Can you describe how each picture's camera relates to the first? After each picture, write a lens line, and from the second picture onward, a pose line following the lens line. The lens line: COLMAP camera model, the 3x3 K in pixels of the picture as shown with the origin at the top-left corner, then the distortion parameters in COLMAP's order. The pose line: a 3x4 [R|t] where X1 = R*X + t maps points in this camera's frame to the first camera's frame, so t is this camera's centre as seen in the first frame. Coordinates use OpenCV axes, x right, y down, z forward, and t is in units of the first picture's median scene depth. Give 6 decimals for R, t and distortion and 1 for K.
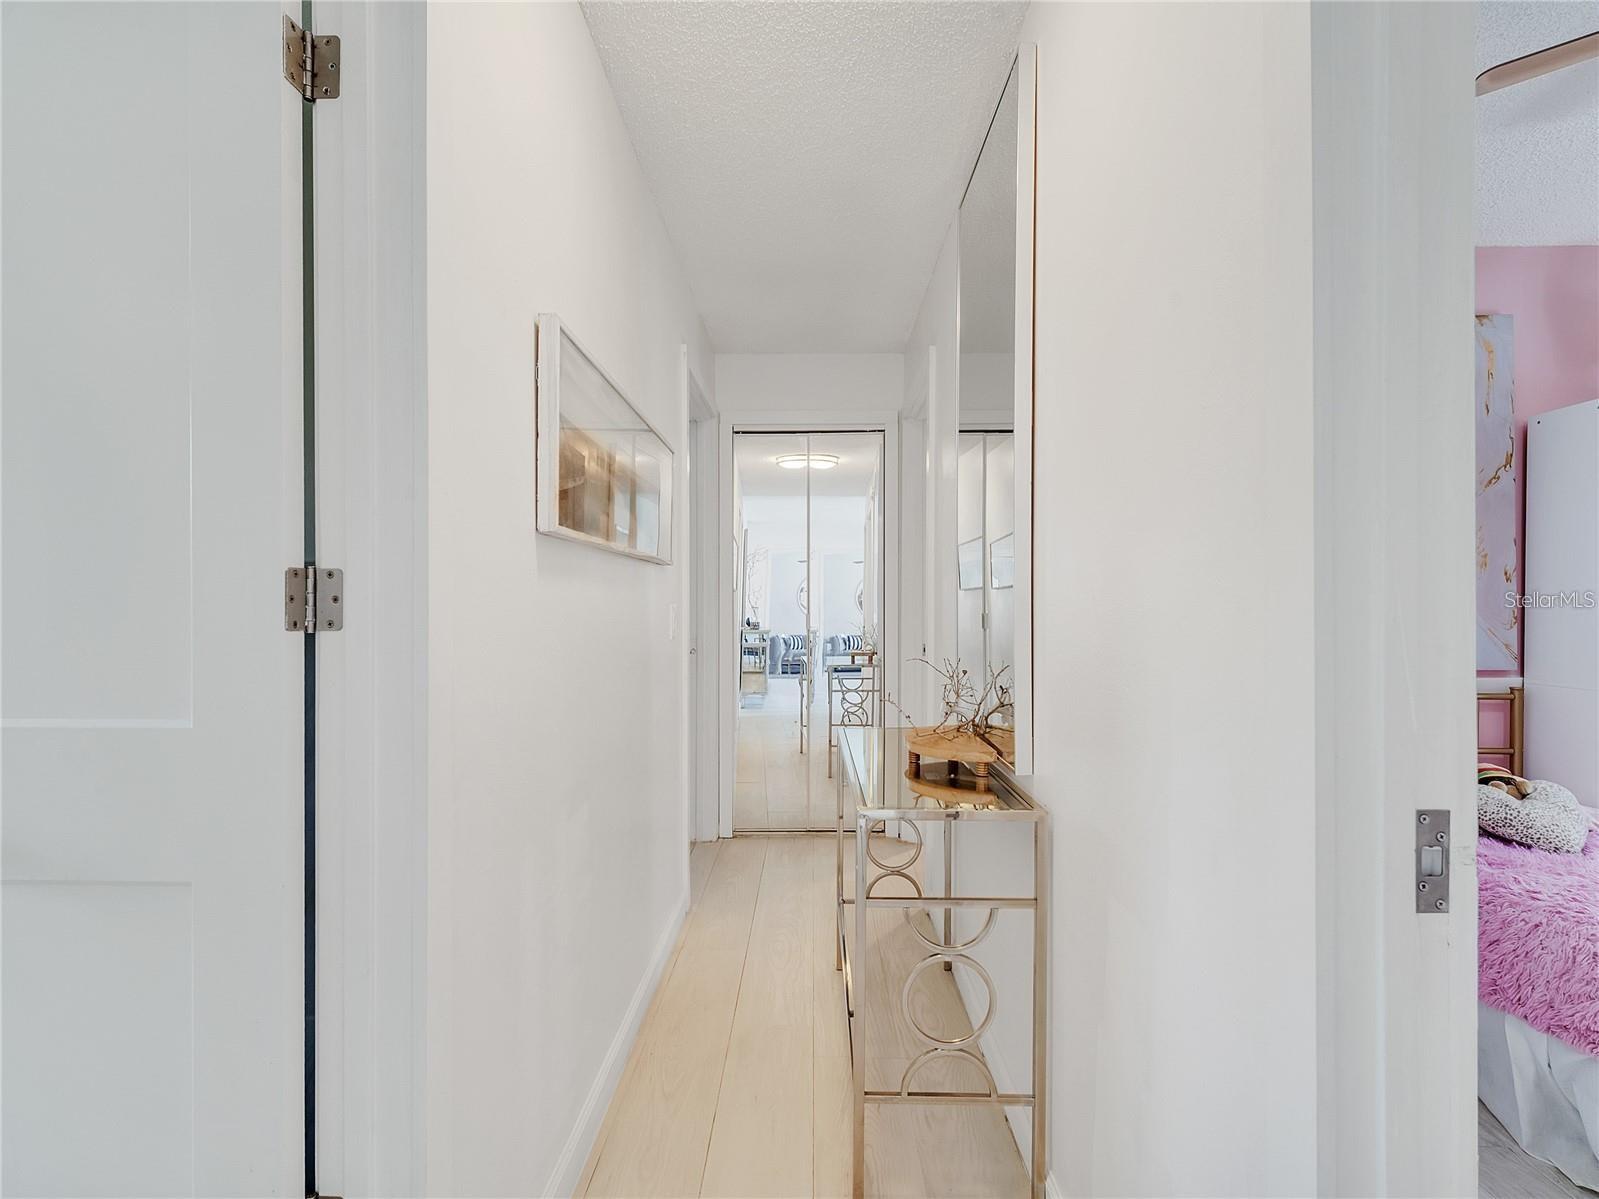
lens RADIAL K [[733.9, 0, 799.3], [0, 733.9, 596.2], [0, 0, 1]] dist [0.005354, 0.000667]
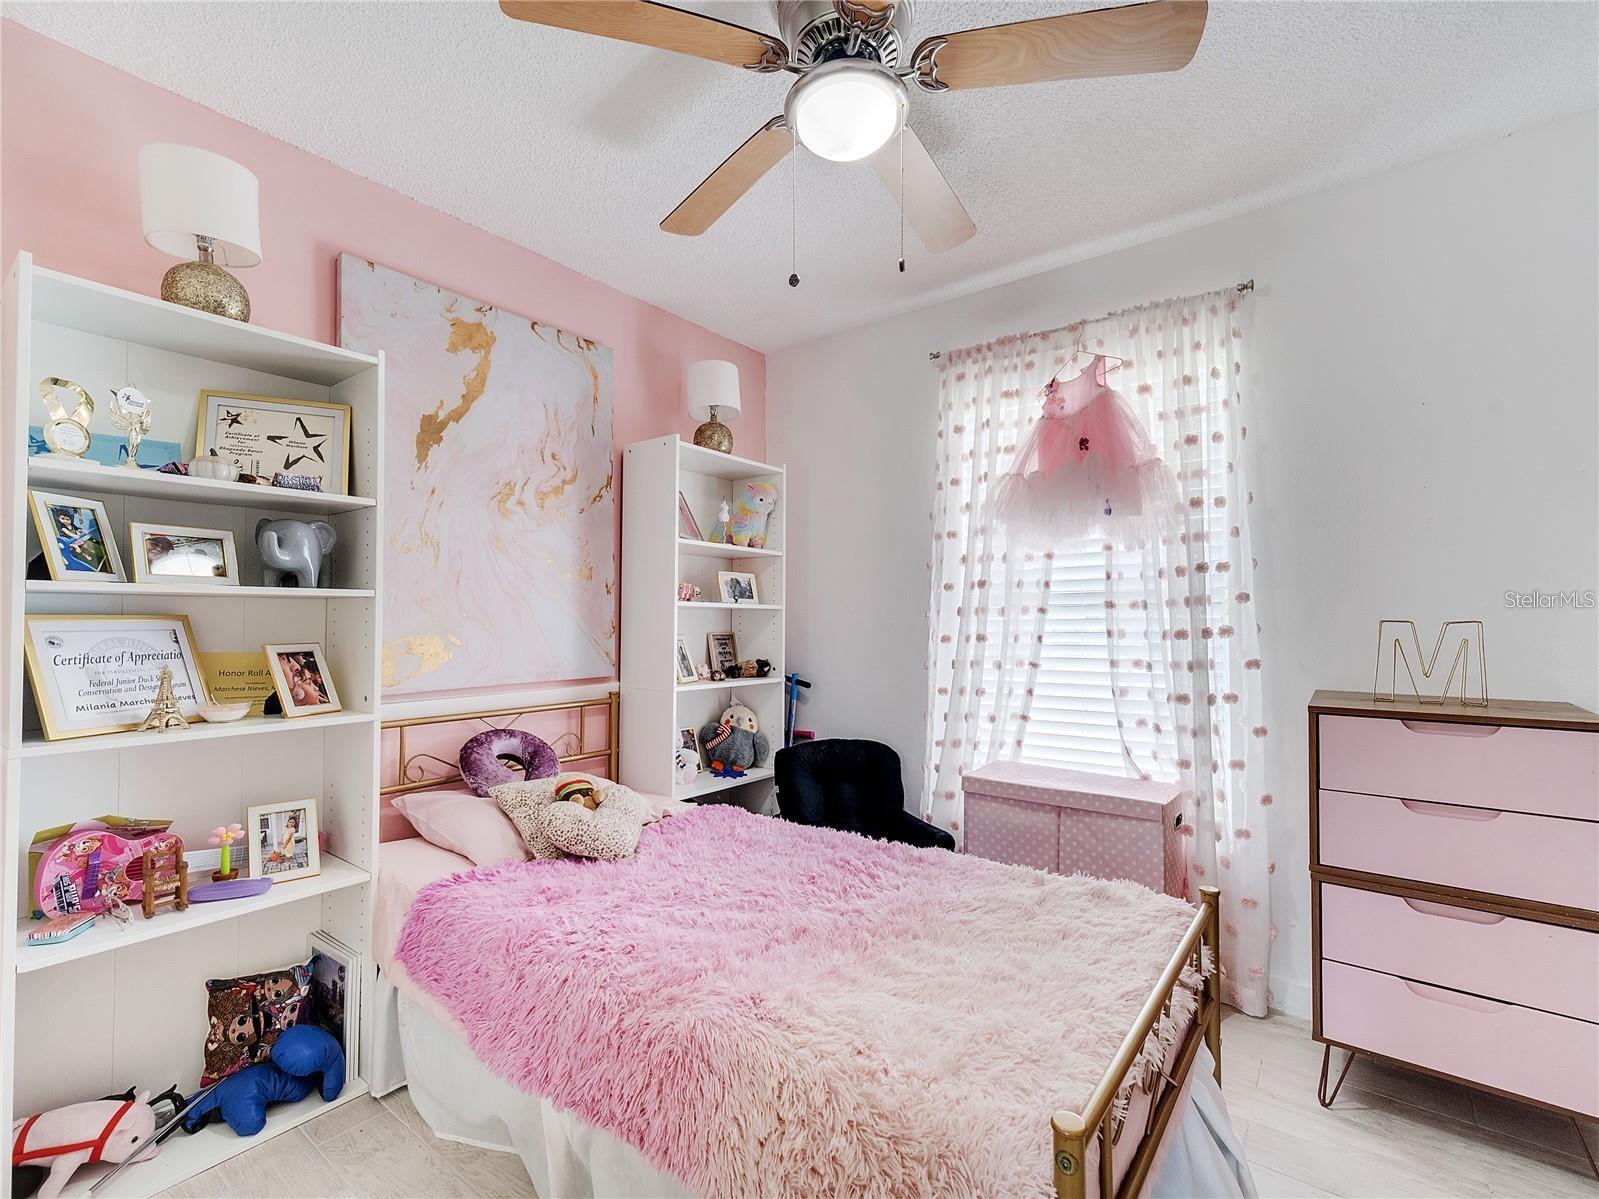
lens RADIAL K [[733.9, 0, 787.1], [0, 733.9, 601.1], [0, 0, 1]] dist [0.005354, 0.000667]
pose [[0.592603, 0.017144, 0.805312, 0.268825], [-0.002137, 0.999803, -0.019712, 0.011484], [-0.805492, 0.009960, 0.592523, 0.165054]]
